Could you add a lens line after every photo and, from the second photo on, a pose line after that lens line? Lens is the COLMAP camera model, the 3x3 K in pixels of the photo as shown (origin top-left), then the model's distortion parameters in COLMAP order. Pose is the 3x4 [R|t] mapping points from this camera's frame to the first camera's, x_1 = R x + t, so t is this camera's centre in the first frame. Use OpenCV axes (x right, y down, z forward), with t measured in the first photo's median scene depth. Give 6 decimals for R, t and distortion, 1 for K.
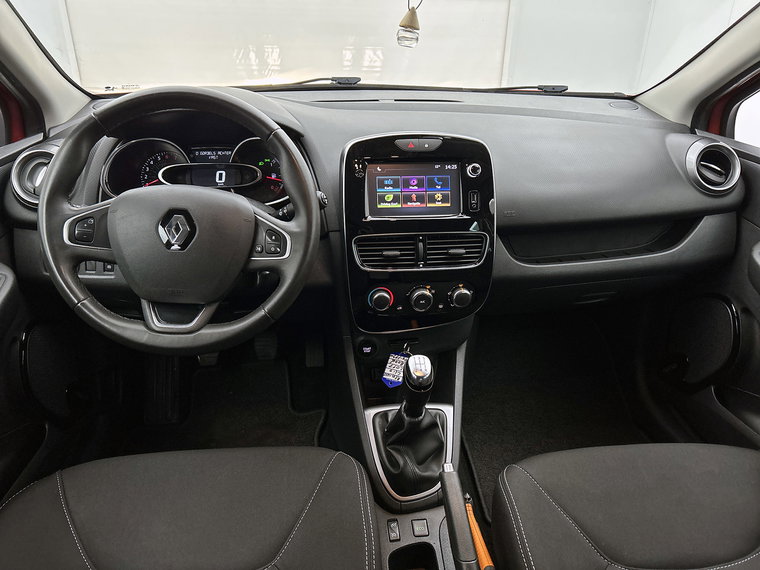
lens RADIAL K [[585.5, 0, 380.5], [0, 585.5, 292.9], [0, 0, 1]] dist [0.071818, -0.069112]
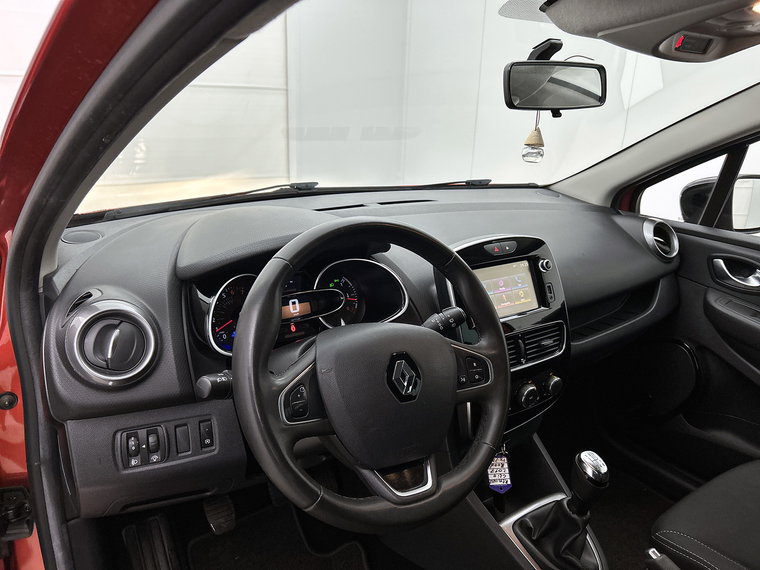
lens RADIAL K [[585.5, 0, 380.5], [0, 585.5, 292.9], [0, 0, 1]] dist [0.071818, -0.069112]
pose [[0.886983, -0.140282, 0.439979, -0.536776], [0.194301, 0.977675, -0.079985, -0.120956], [-0.418936, 0.156434, 0.894439, 0.161538]]
